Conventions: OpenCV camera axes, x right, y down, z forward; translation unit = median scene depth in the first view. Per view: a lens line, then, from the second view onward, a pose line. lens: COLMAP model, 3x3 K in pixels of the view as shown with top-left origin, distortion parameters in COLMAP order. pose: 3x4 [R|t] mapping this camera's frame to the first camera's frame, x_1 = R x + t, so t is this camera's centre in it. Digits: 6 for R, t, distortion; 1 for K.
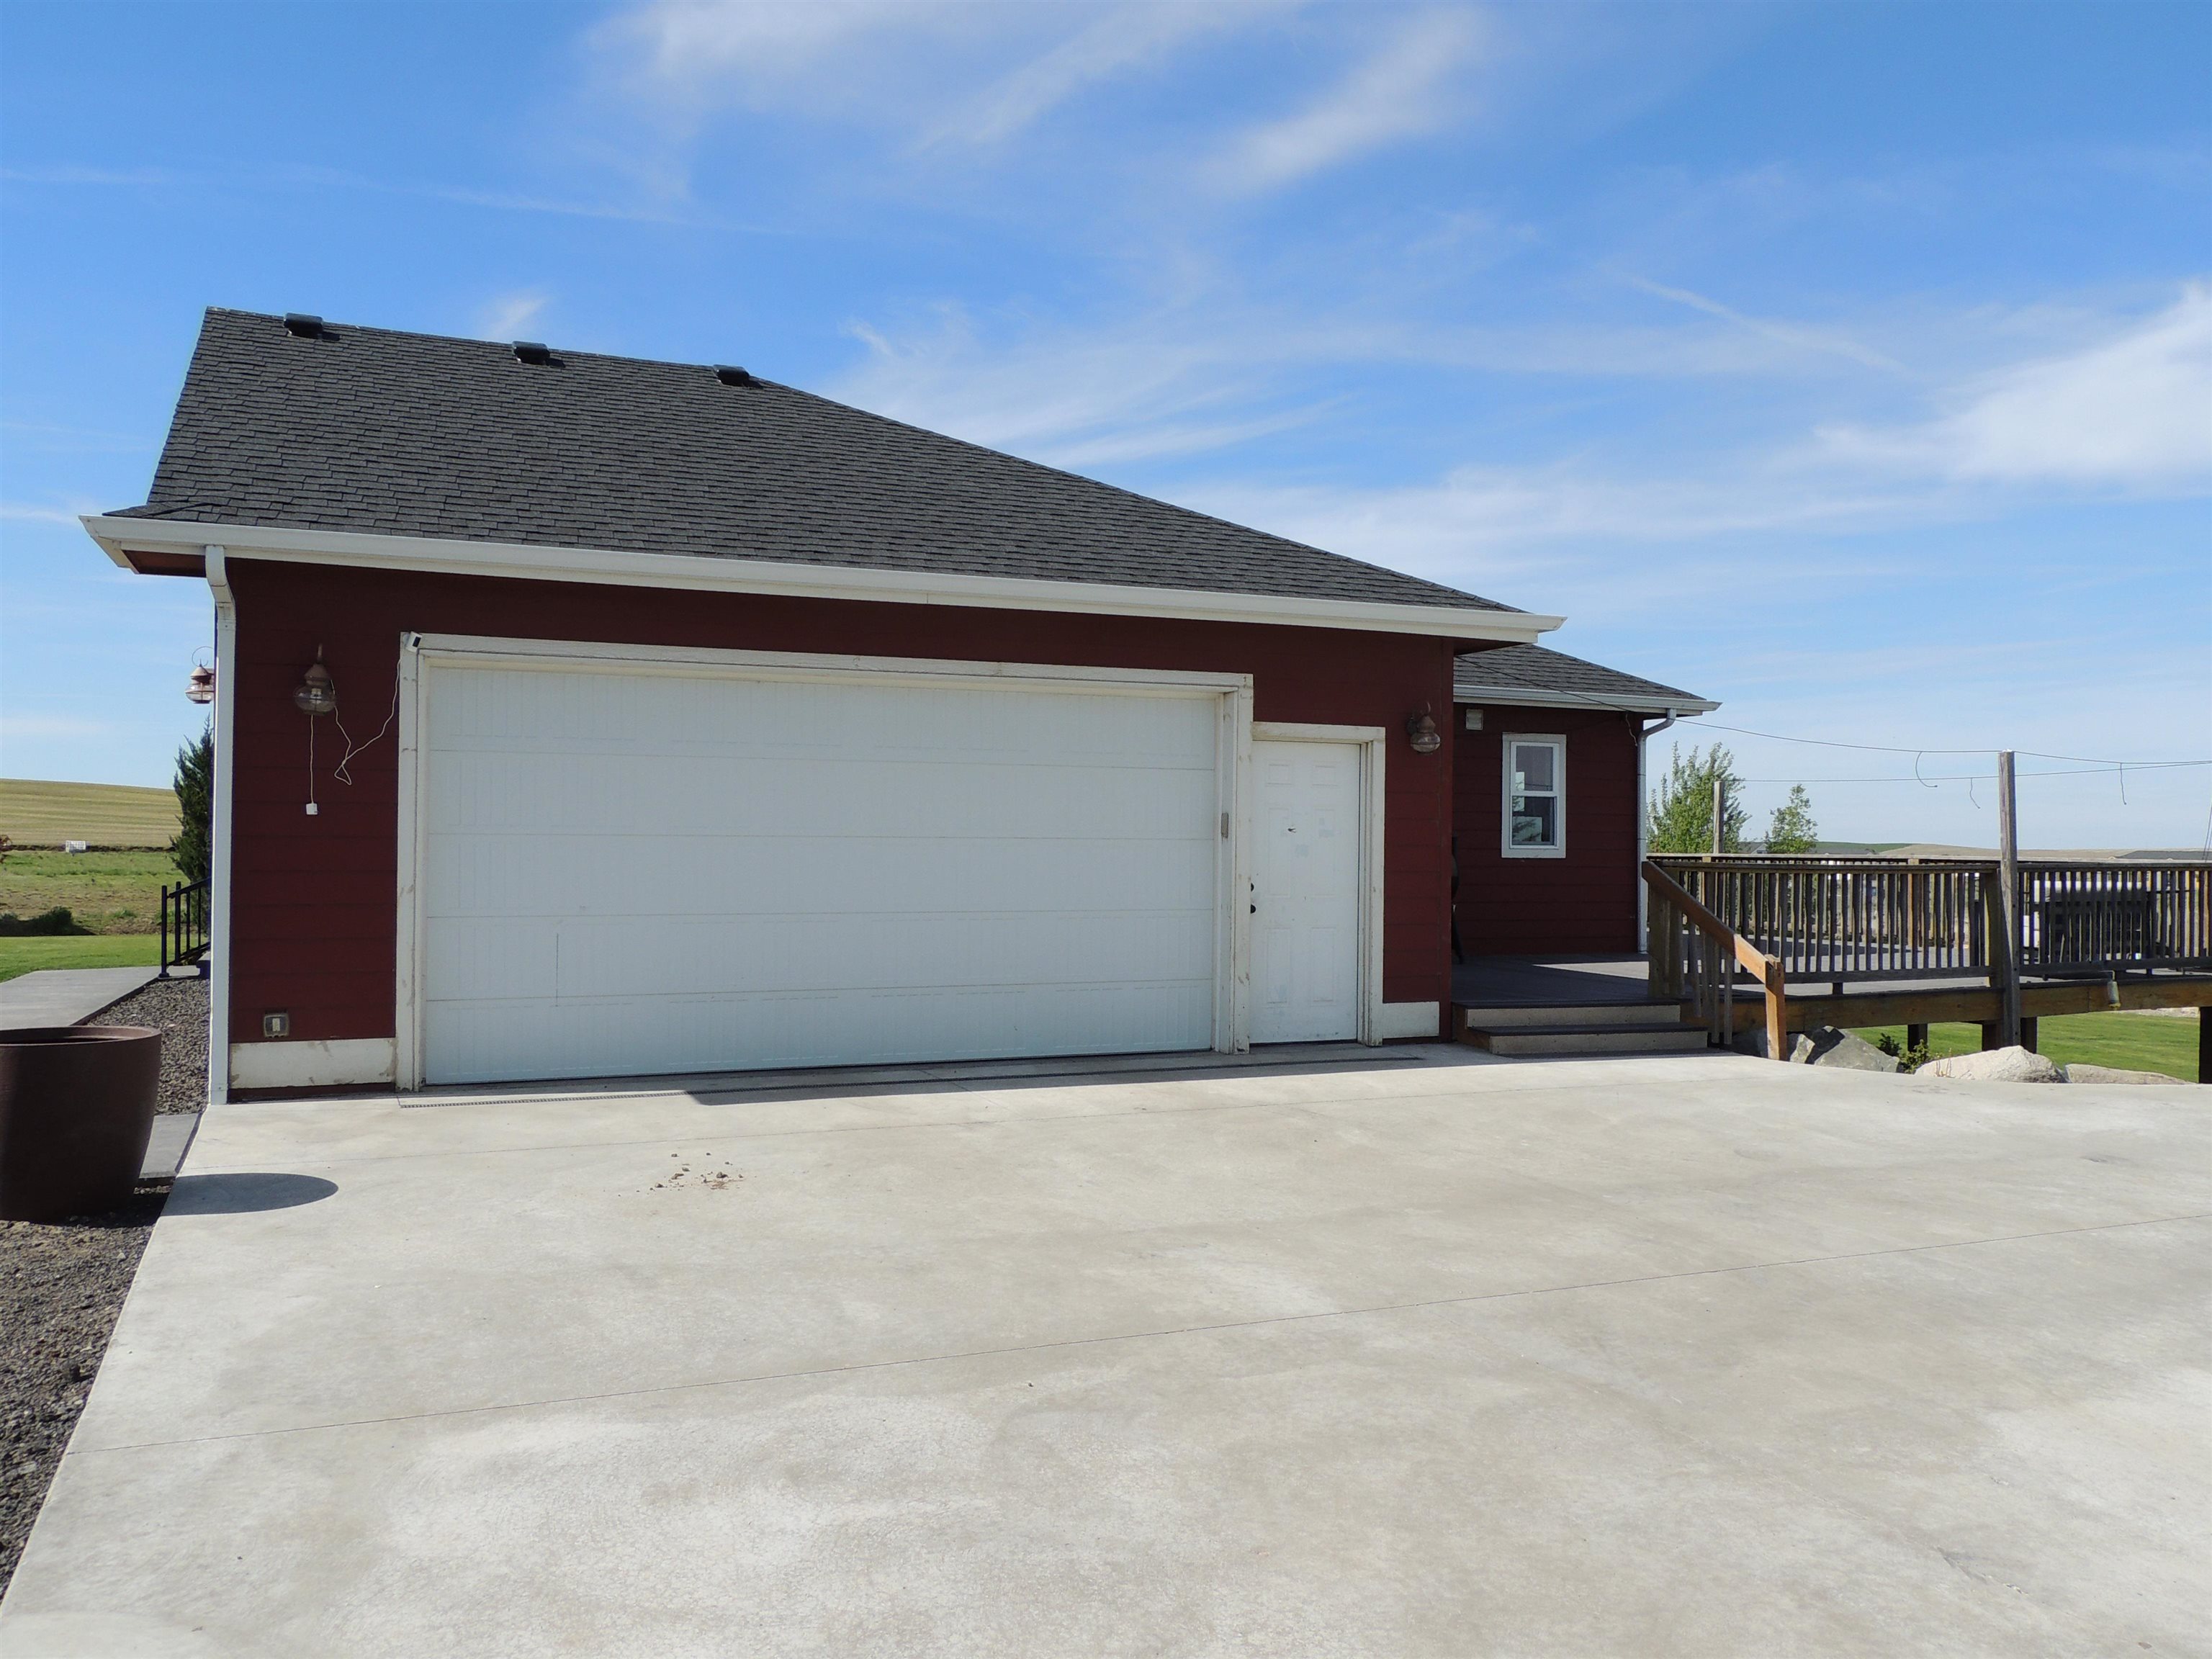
lens RADIAL K [[1792.8, 0, 1106.0], [0, 1792.8, 829.5], [0, 0, 1]] dist [-0.013838, 0.009505]
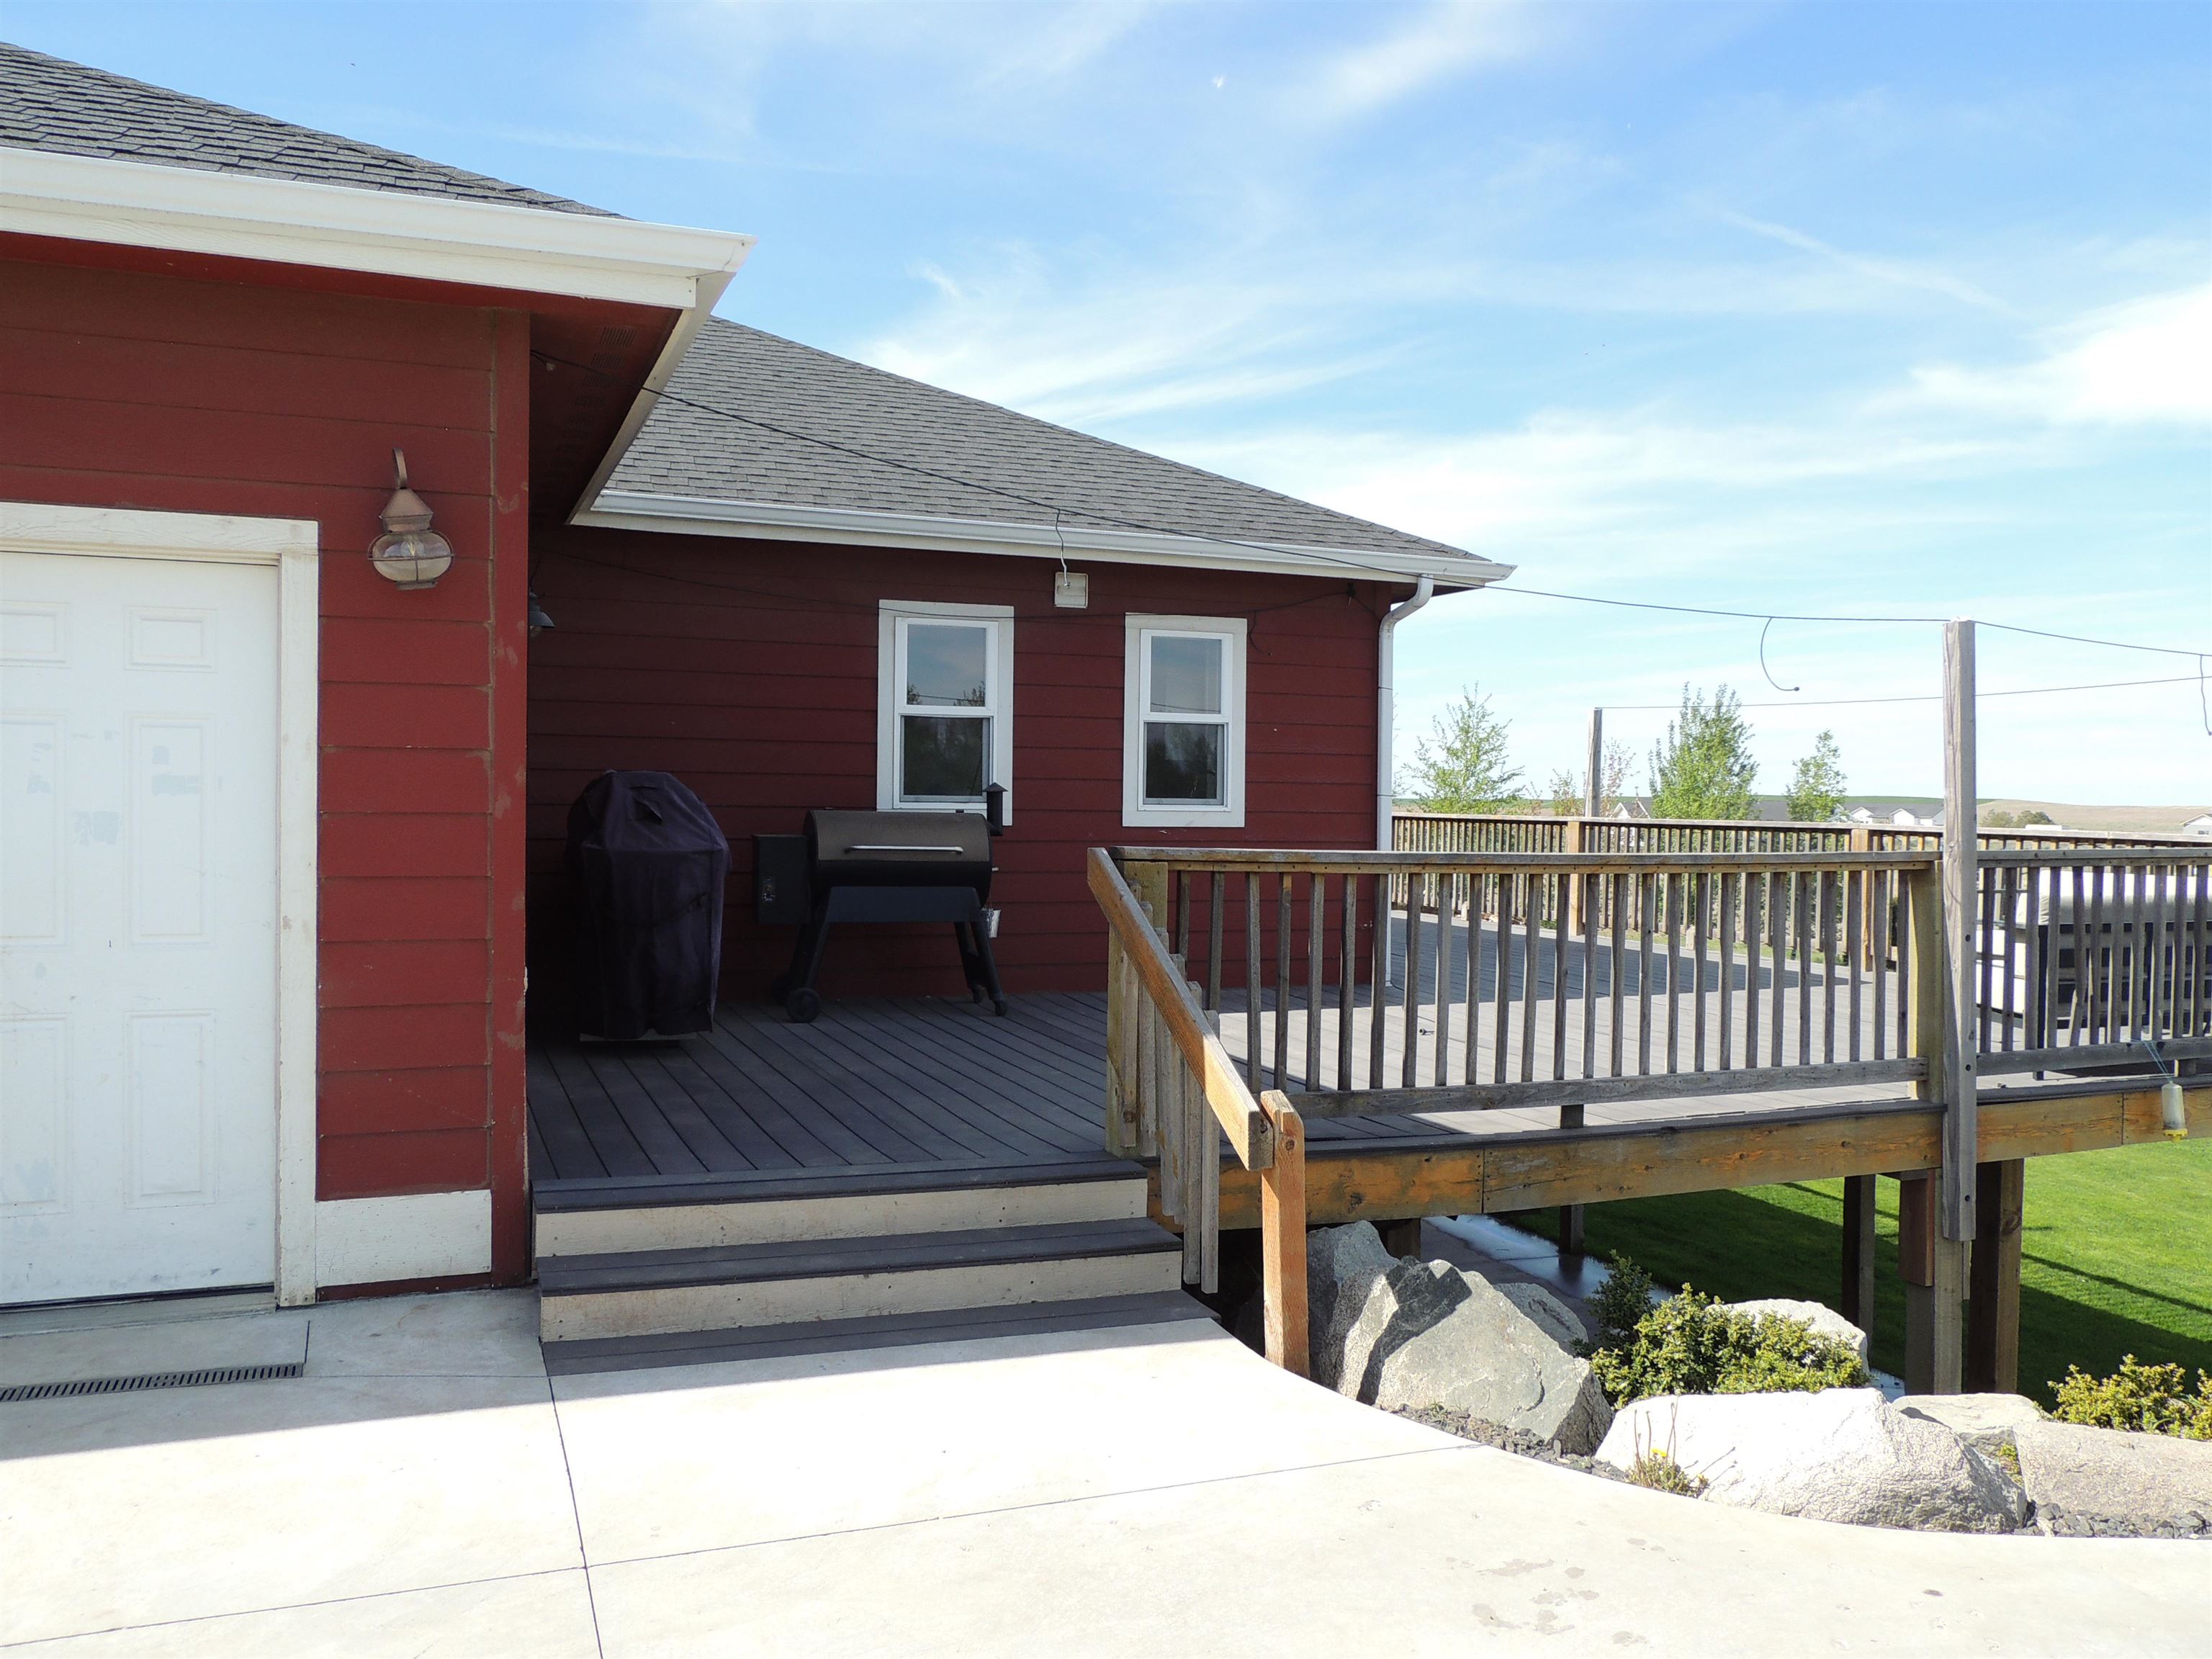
lens RADIAL K [[1789.0, 0, 1111.4], [0, 1789.0, 861.1], [0, 0, 1]] dist [-0.002247, -0.005304]
pose [[0.999238, 0.006146, -0.038554, 0.284262], [-0.004376, 0.998940, 0.045828, 0.000094], [0.038794, -0.045625, 0.998205, 0.489759]]
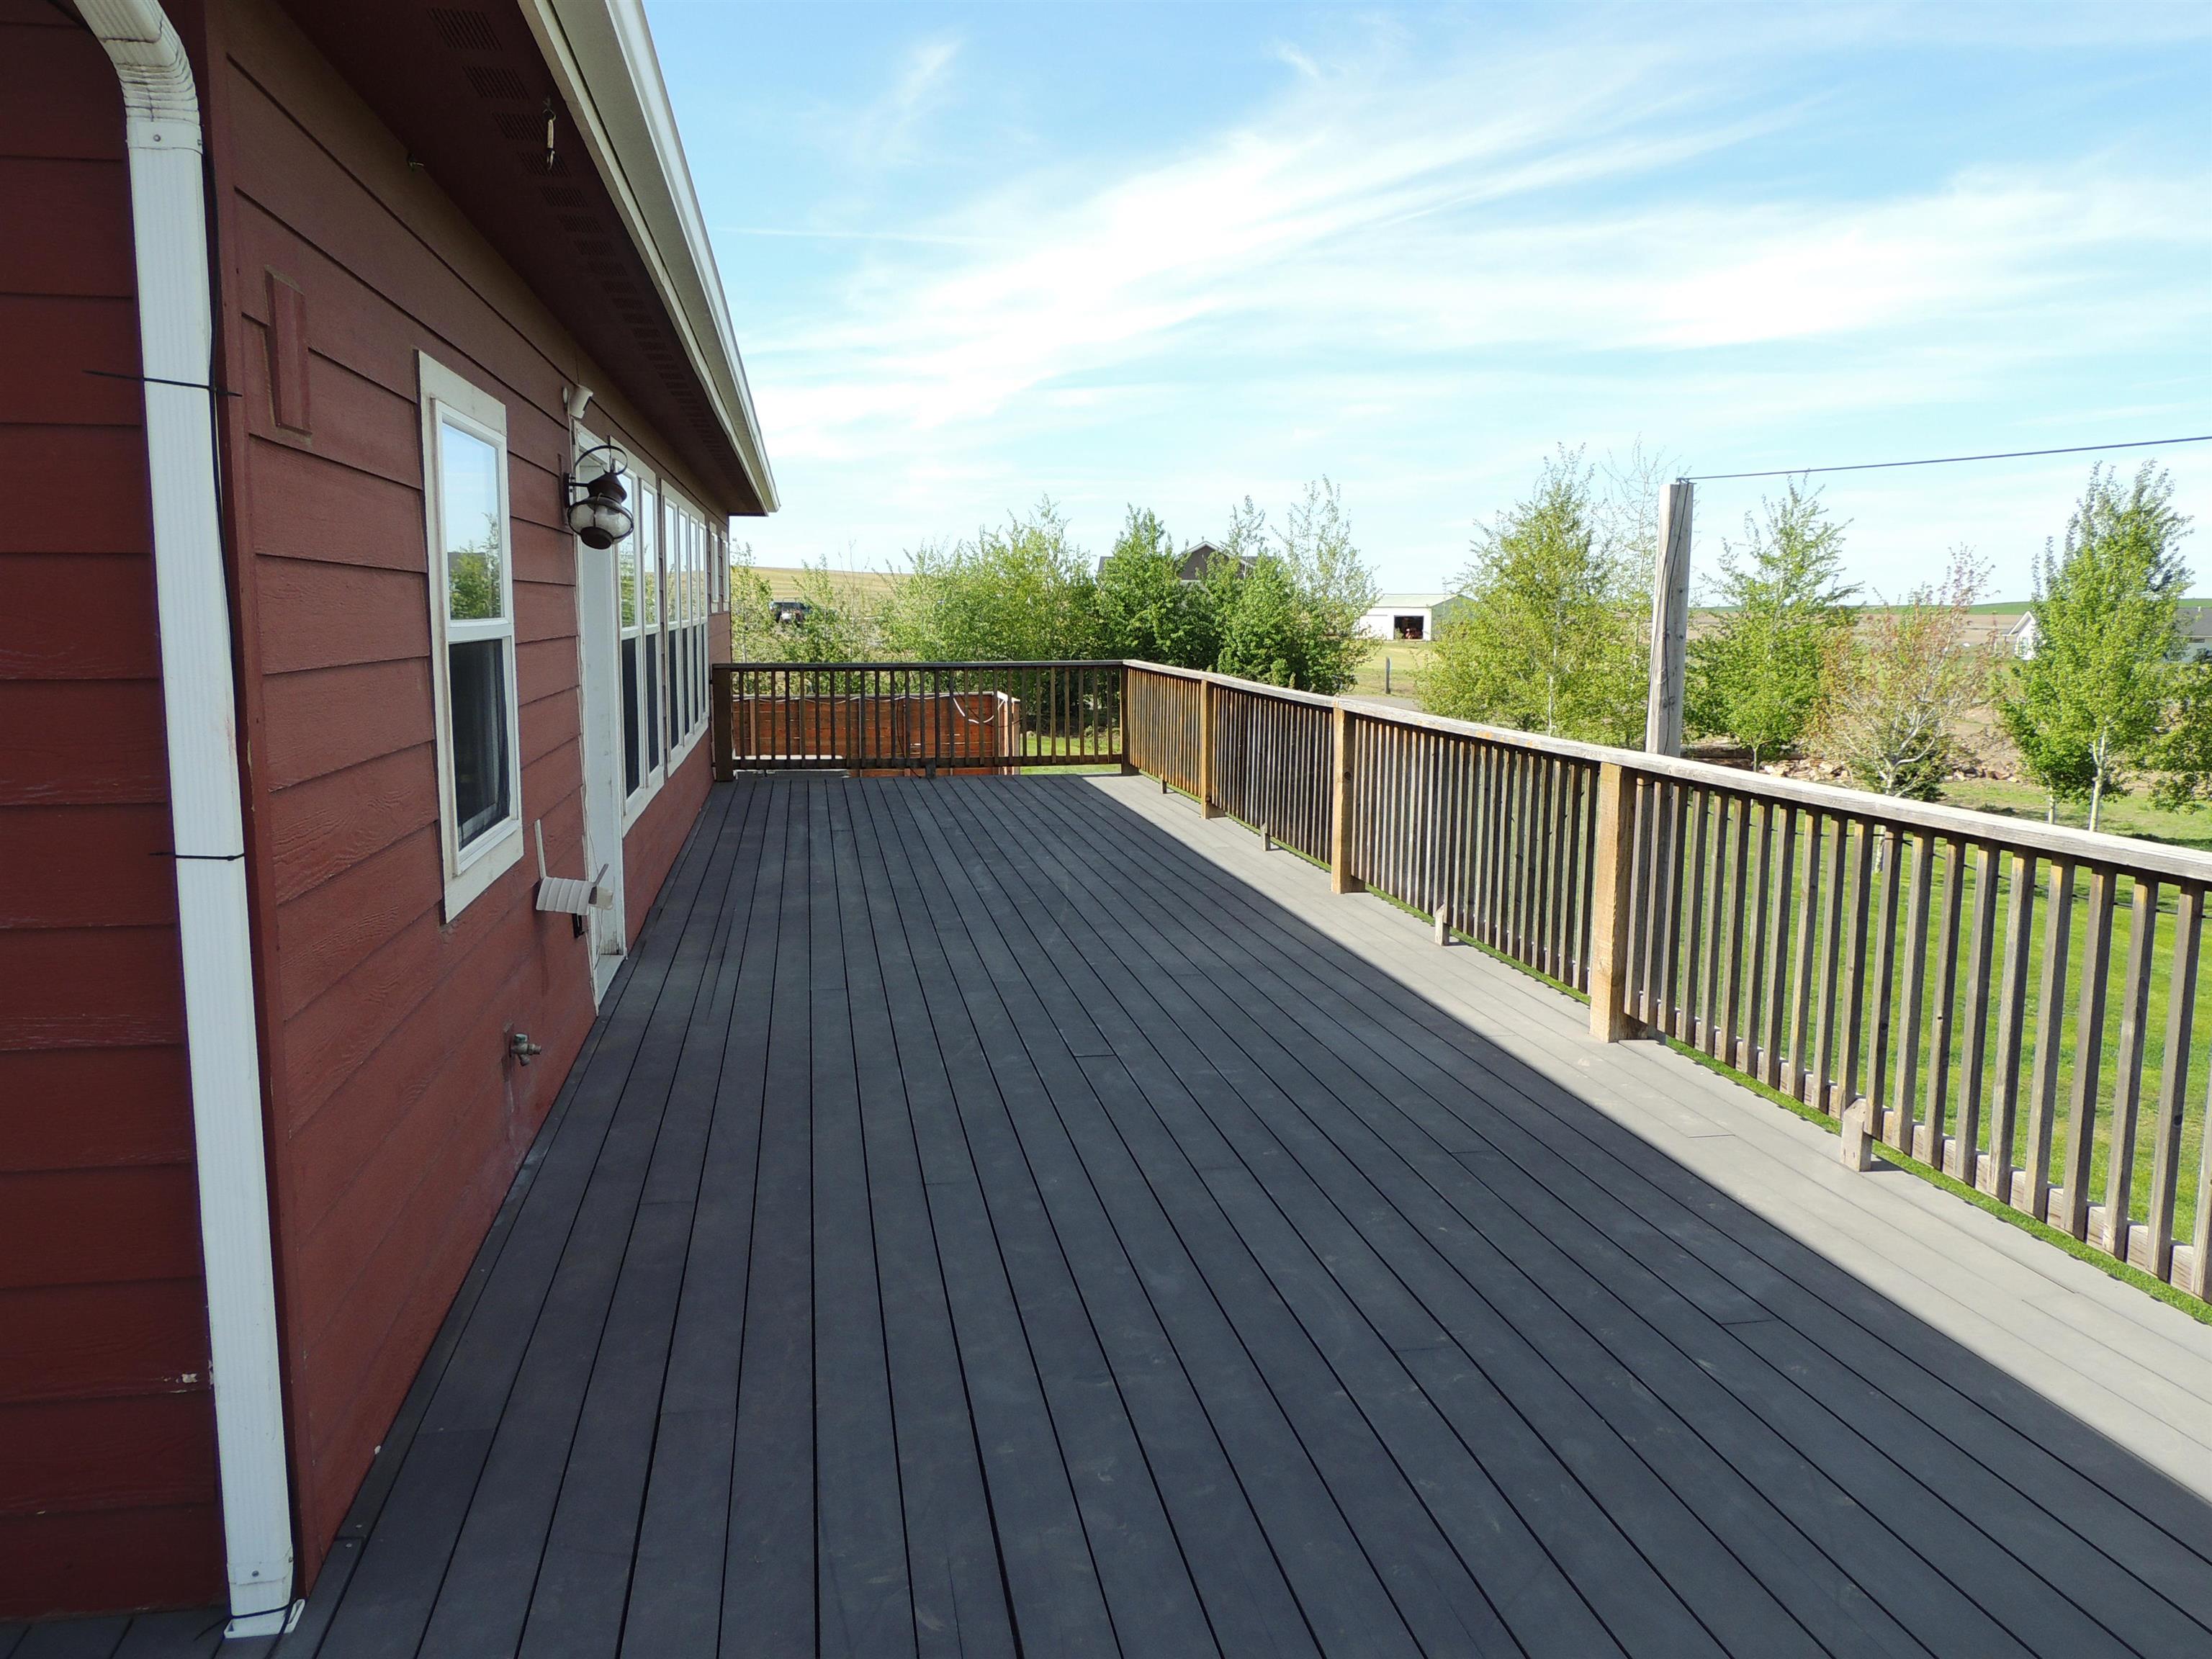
lens RADIAL K [[1789.0, 0, 1111.4], [0, 1789.0, 861.1], [0, 0, 1]] dist [-0.002247, -0.005304]
pose [[0.971978, 0.030101, -0.233137, 0.490870], [0.005393, 0.988651, 0.150134, -0.017220], [0.235010, -0.147184, 0.960785, 1.084665]]
